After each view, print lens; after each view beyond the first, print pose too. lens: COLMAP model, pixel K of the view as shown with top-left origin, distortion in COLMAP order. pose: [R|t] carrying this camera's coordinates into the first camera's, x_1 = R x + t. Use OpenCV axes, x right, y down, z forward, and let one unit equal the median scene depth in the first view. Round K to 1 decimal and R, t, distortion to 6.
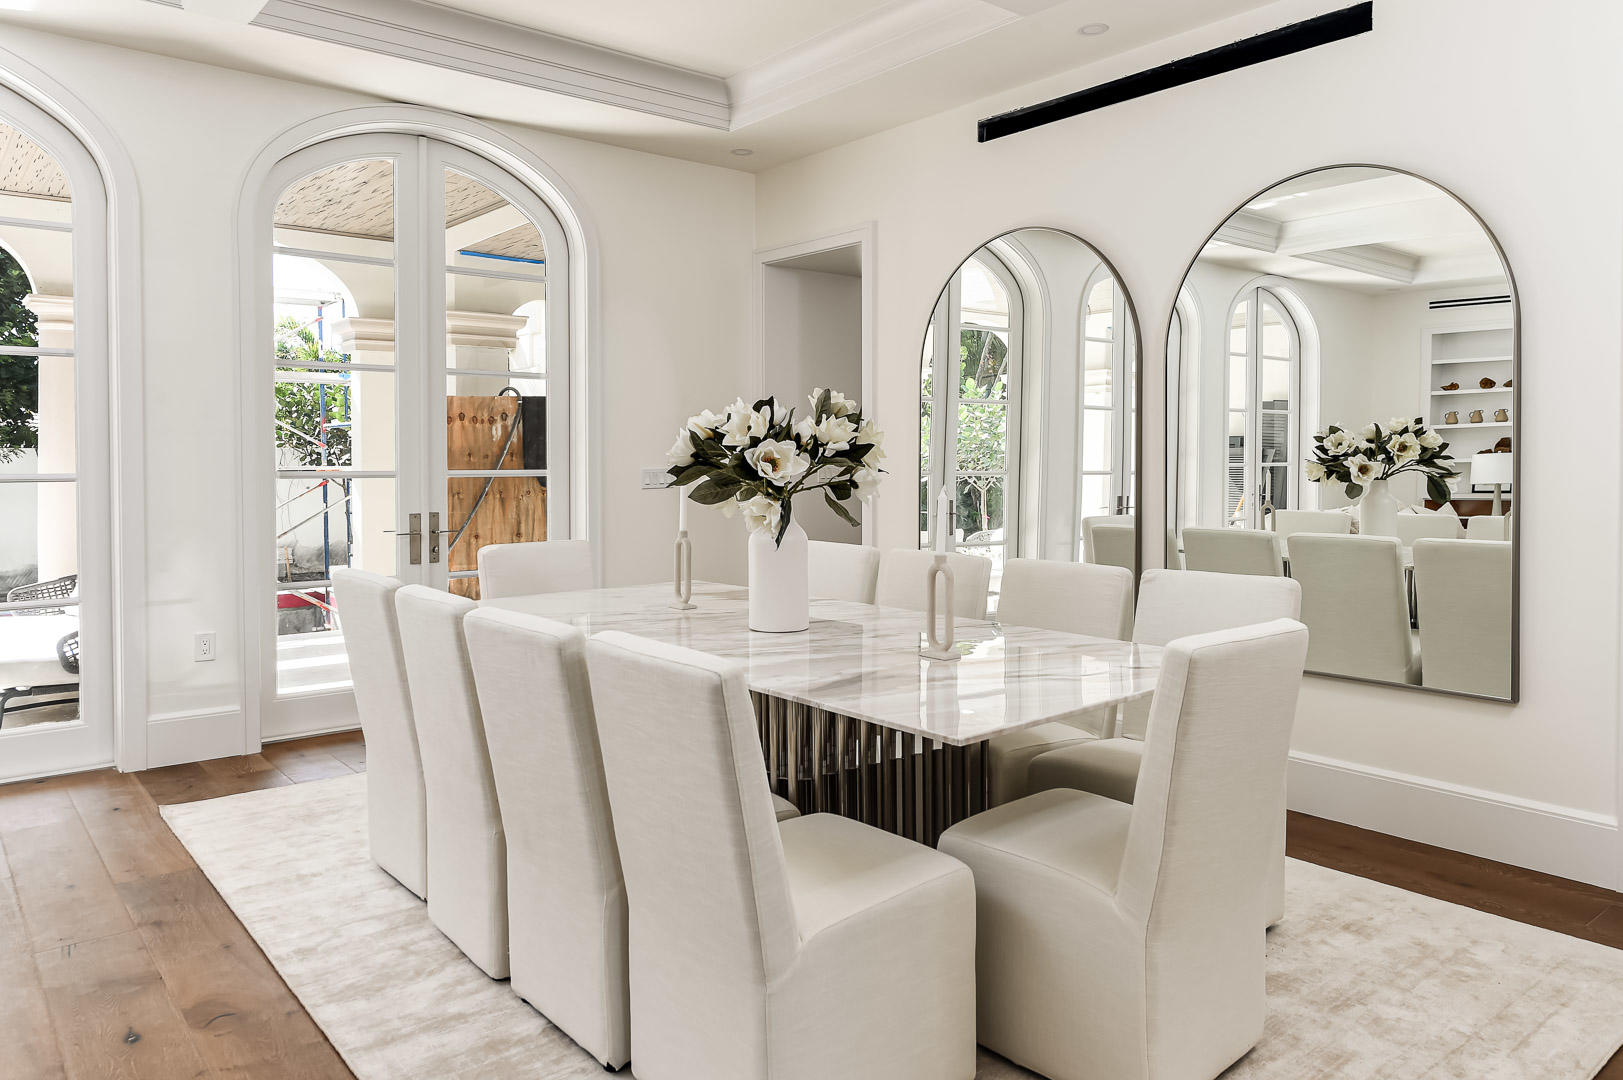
lens RADIAL K [[1117.9, 0, 812.3], [0, 1117.9, 480.2], [0, 0, 1]] dist [0.007912, -0.000910]
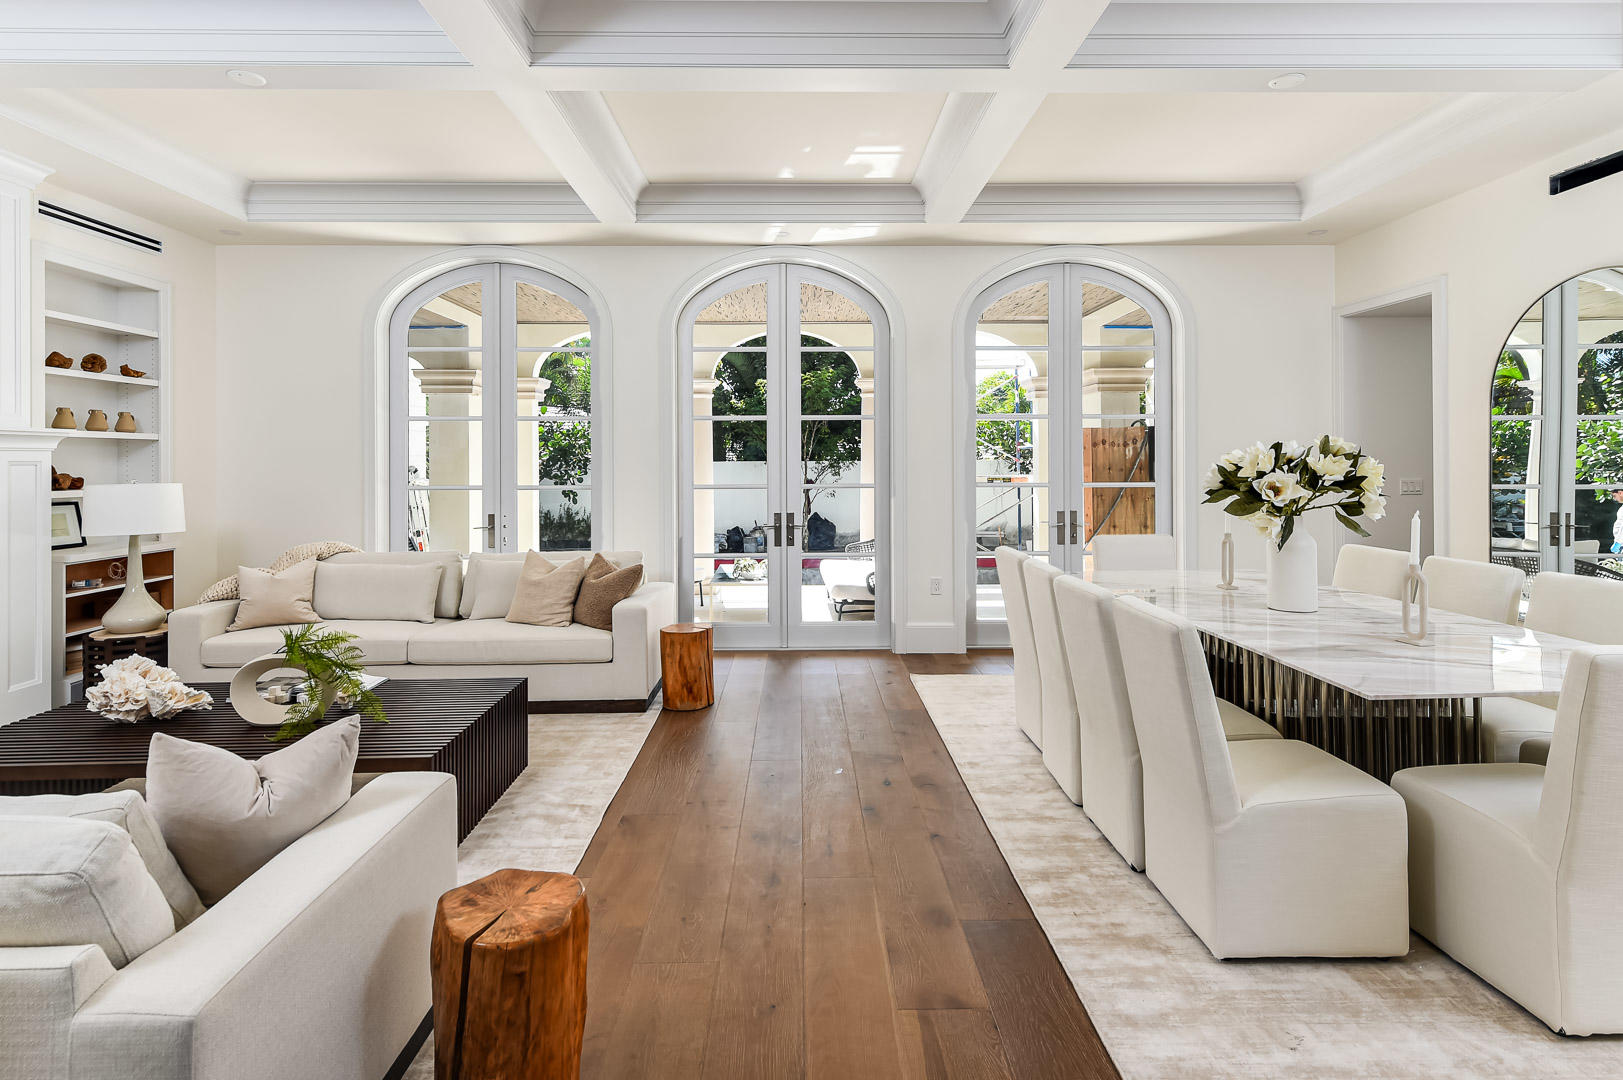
lens RADIAL K [[839.8, 0, 811.4], [0, 839.8, 460.2], [0, 0, 1]] dist [0.002333, 0.000661]
pose [[0.783790, -0.003795, -0.621014, 0.158140], [-0.010136, 0.999770, -0.018902, -0.025793], [0.620943, 0.021110, 0.783571, -0.186652]]
